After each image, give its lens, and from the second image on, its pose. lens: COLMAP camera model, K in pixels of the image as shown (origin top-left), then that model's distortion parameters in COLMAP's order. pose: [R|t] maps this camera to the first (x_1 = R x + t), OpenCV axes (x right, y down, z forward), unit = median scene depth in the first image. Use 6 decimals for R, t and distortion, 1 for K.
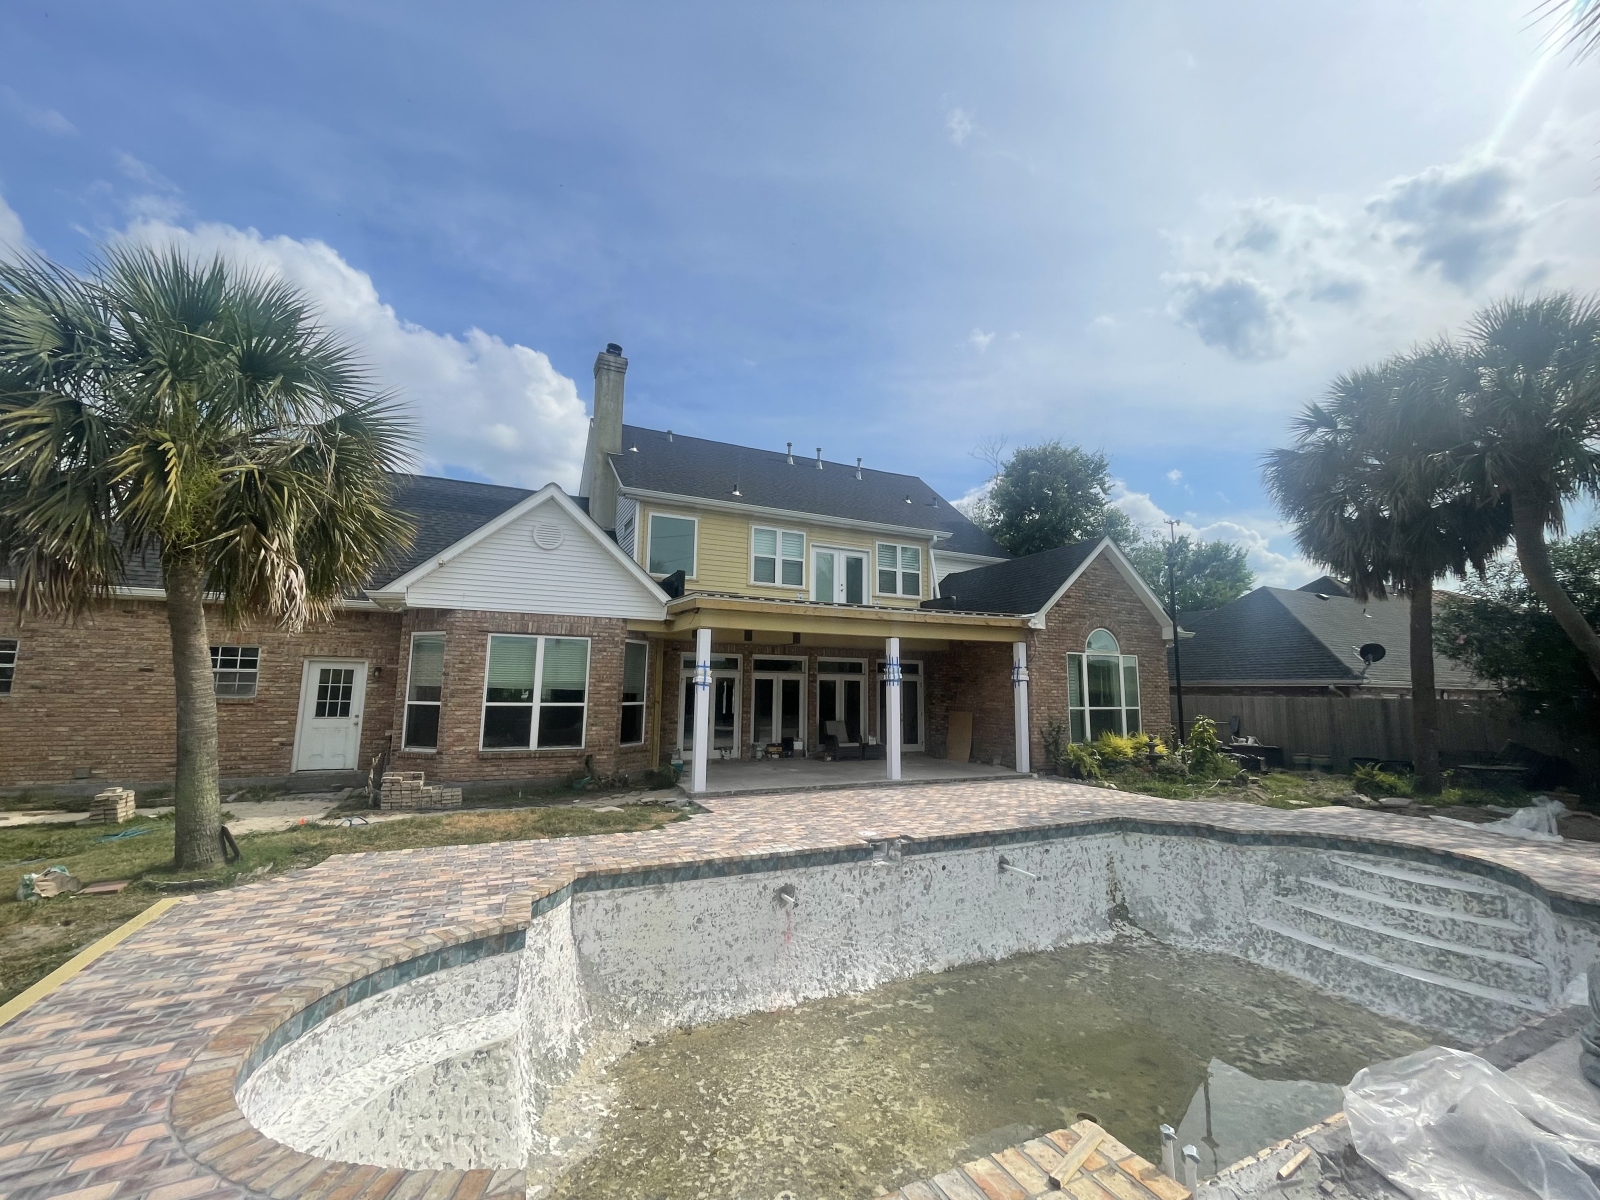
lens RADIAL K [[646.3, 0, 790.4], [0, 646.3, 592.6], [0, 0, 1]] dist [-0.007822, 0.002387]
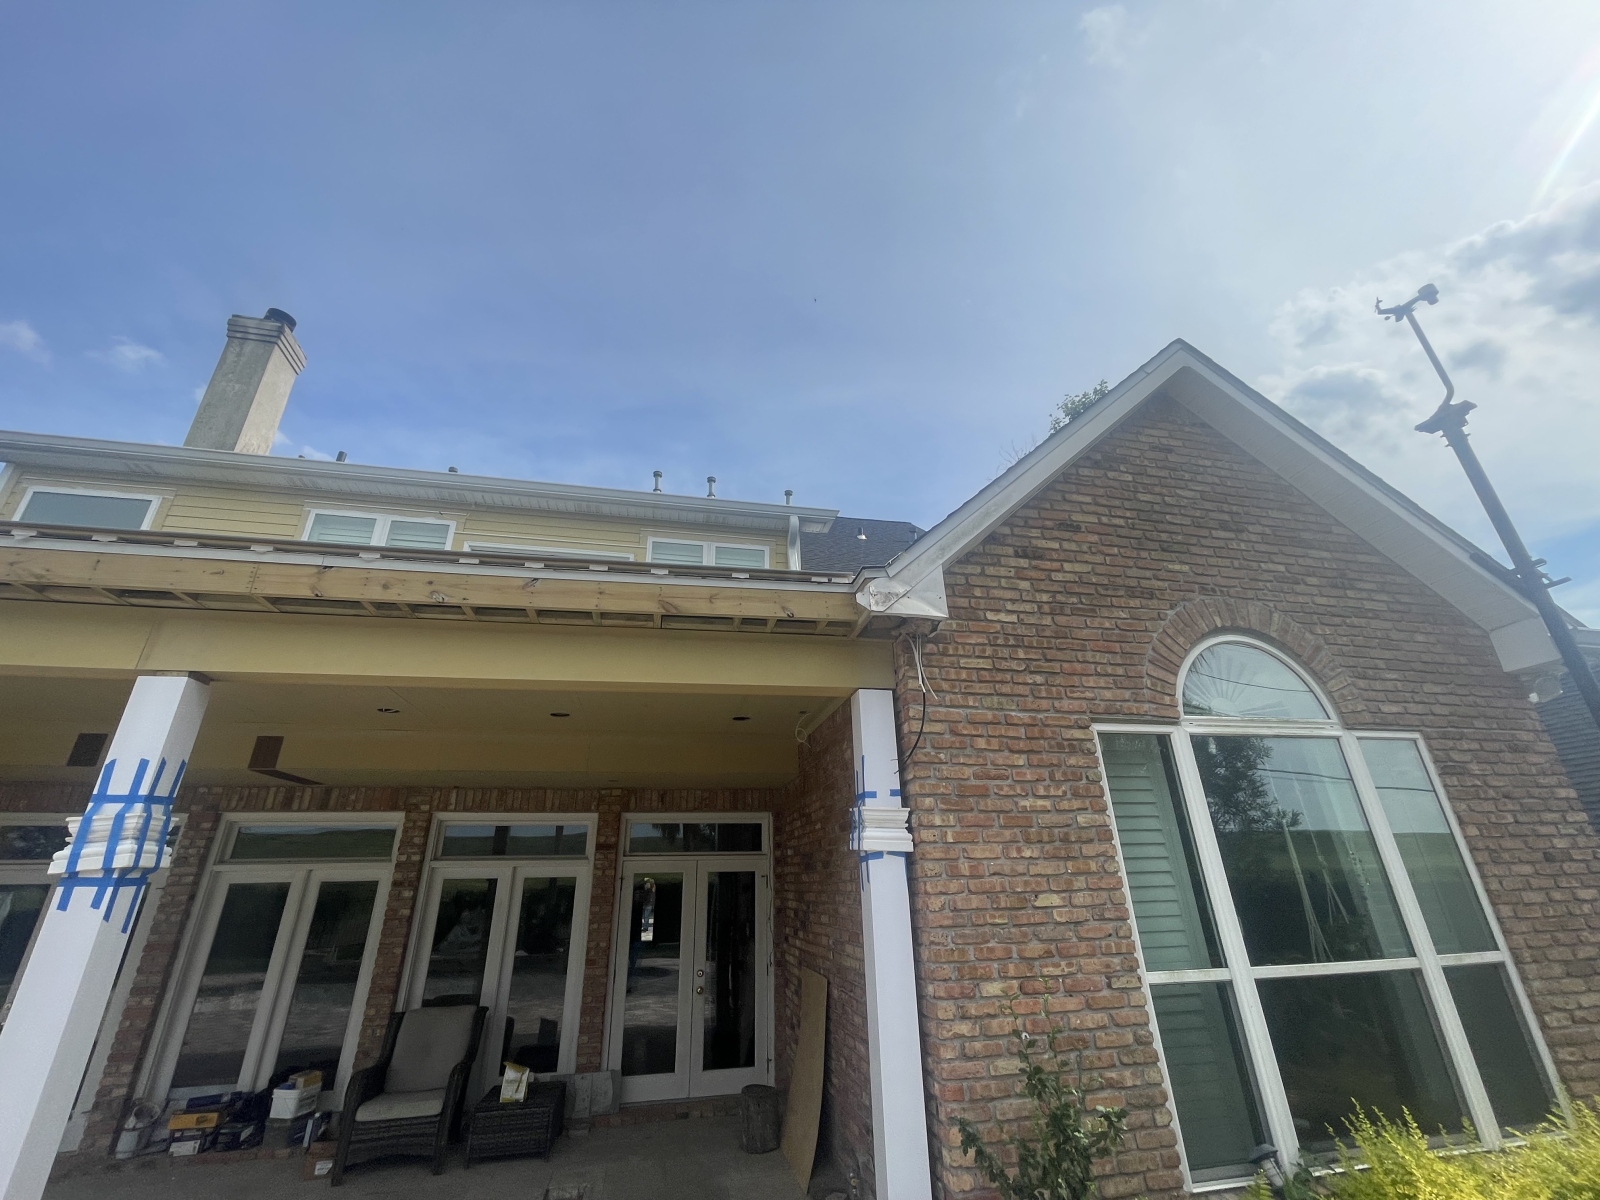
lens RADIAL K [[646.3, 0, 793.3], [0, 646.3, 598.7], [0, 0, 1]] dist [-0.007822, 0.002387]
pose [[0.973908, -0.121726, -0.191535, 0.382618], [0.066992, 0.960574, -0.269833, 0.109128], [0.216830, 0.249961, 0.943665, 0.755354]]
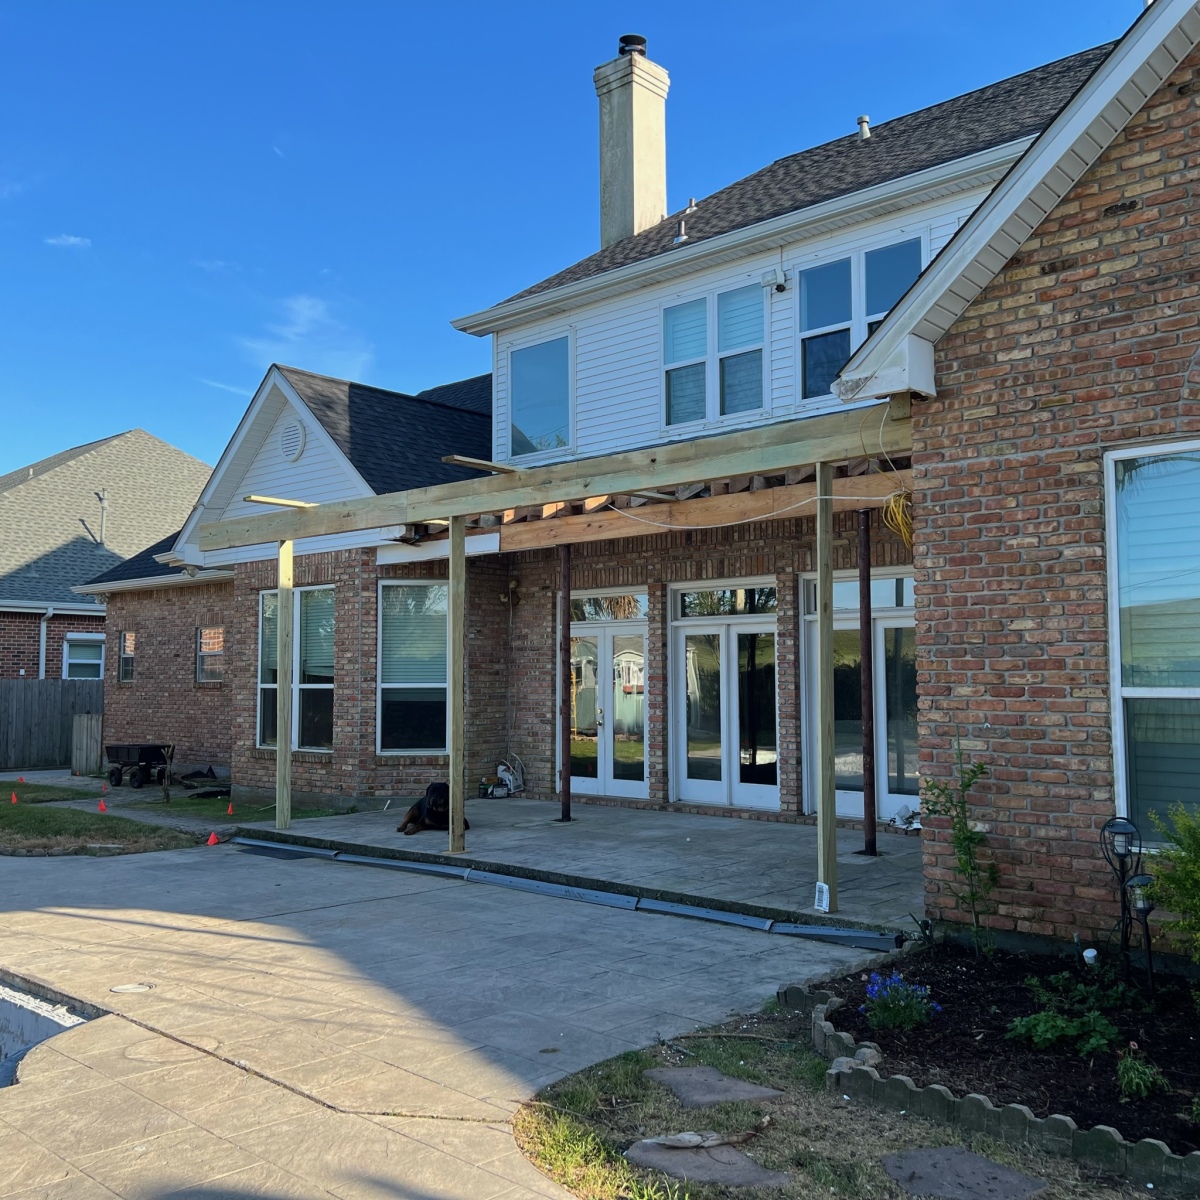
lens RADIAL K [[1170.0, 0, 609.3], [0, 1170.0, 587.8], [0, 0, 1]] dist [0.122275, 0.000000]
pose [[0.387549, -0.087015, -0.917733, 0.771034], [0.142365, 0.989241, -0.033676, 0.133646], [0.910790, -0.117602, 0.395767, 0.686796]]
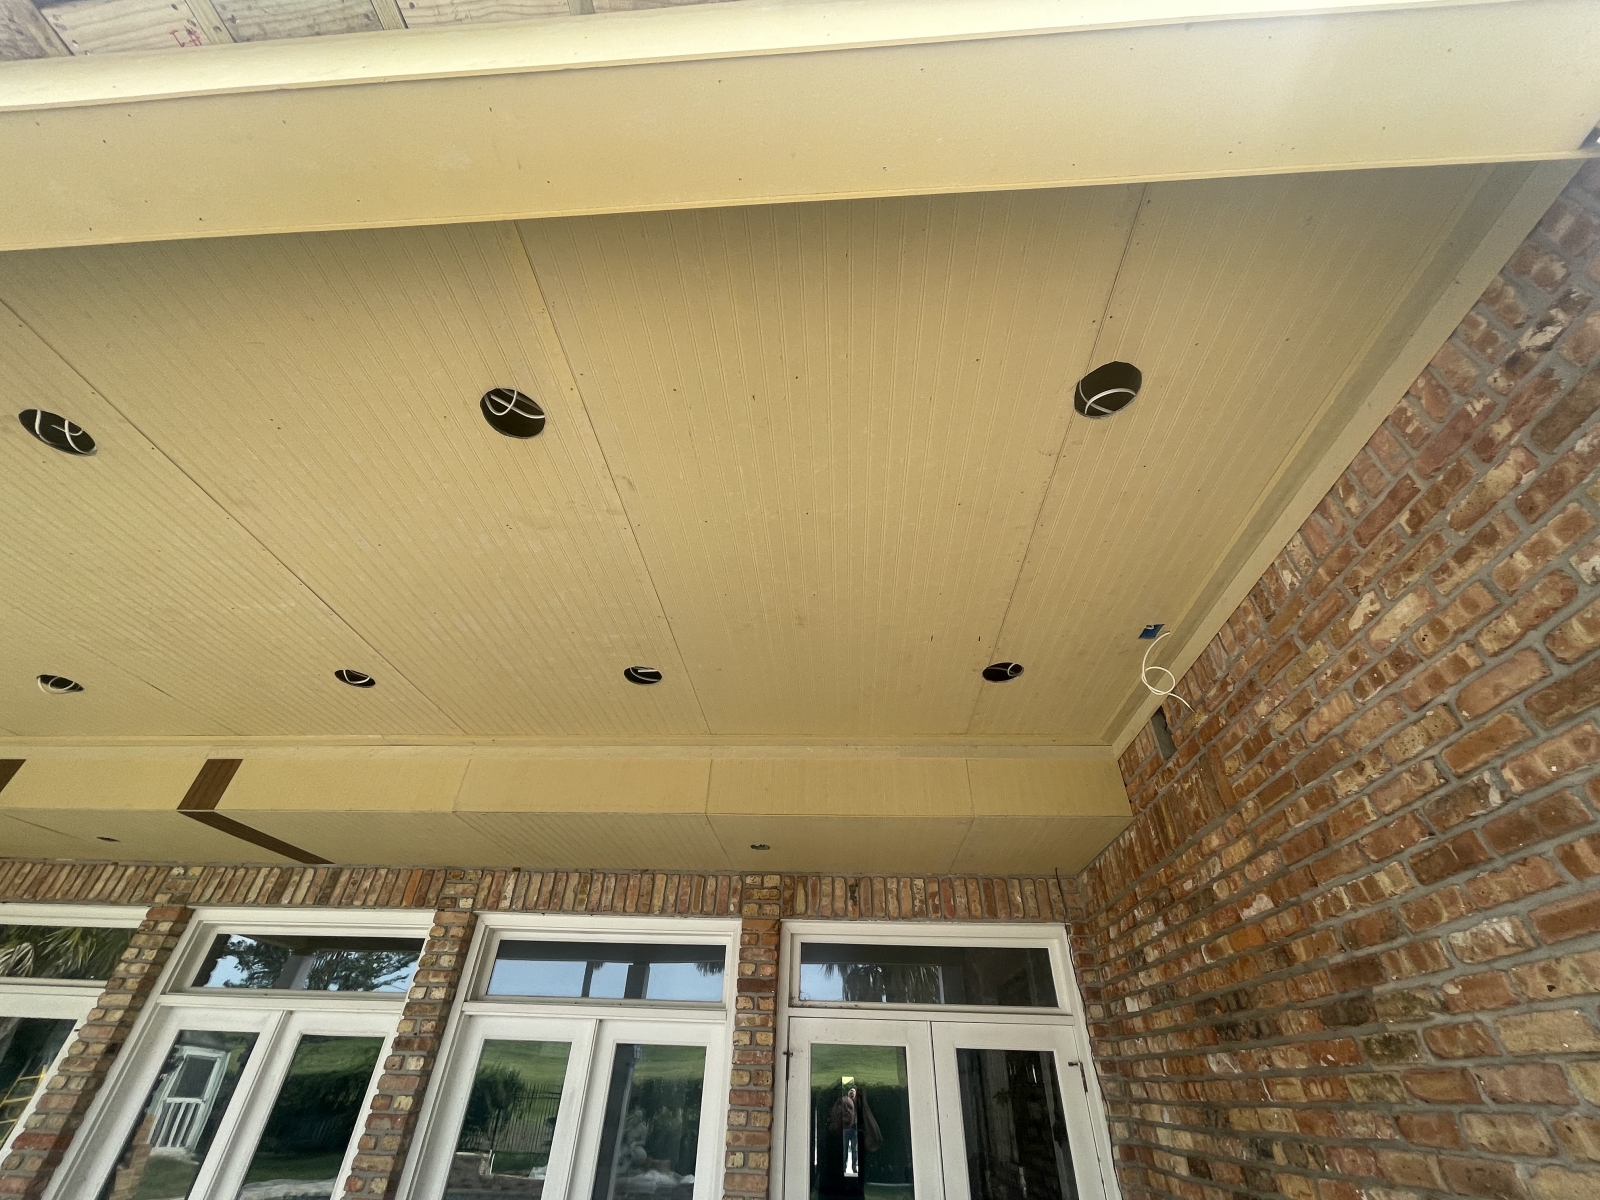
lens RADIAL K [[646.3, 0, 800.1], [0, 646.3, 599.3], [0, 0, 1]] dist [-0.007822, 0.002387]
pose [[0.879791, -0.276897, -0.386388, 0.296045], [0.052856, 0.864774, -0.499372, 0.141233], [0.472413, 0.418920, 0.775456, 0.954002]]
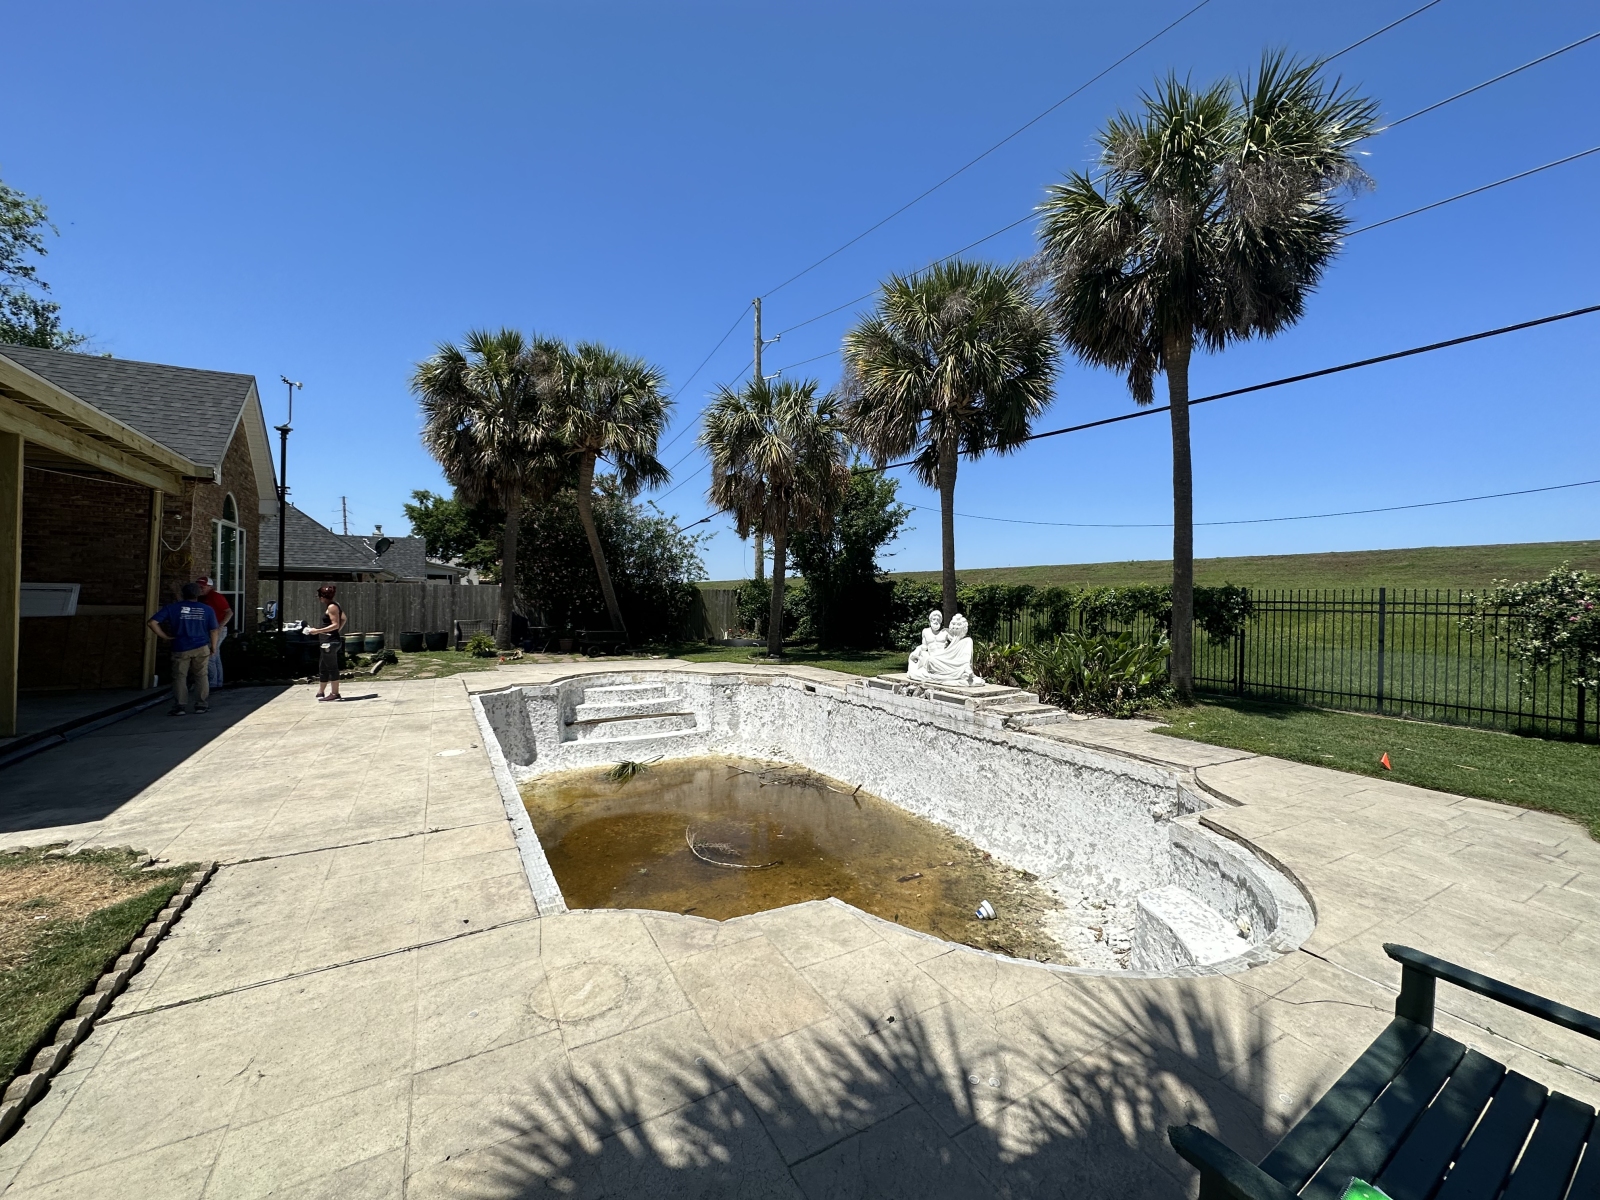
lens RADIAL K [[640.5, 0, 803.5], [0, 640.5, 596.7], [0, 0, 1]] dist [0.001239, 0.000128]
pose [[-0.094204, -0.009747, 0.995505, -0.387299], [-0.161967, 0.986780, -0.005665, 0.077626], [-0.982289, -0.161773, -0.094538, 0.398807]]
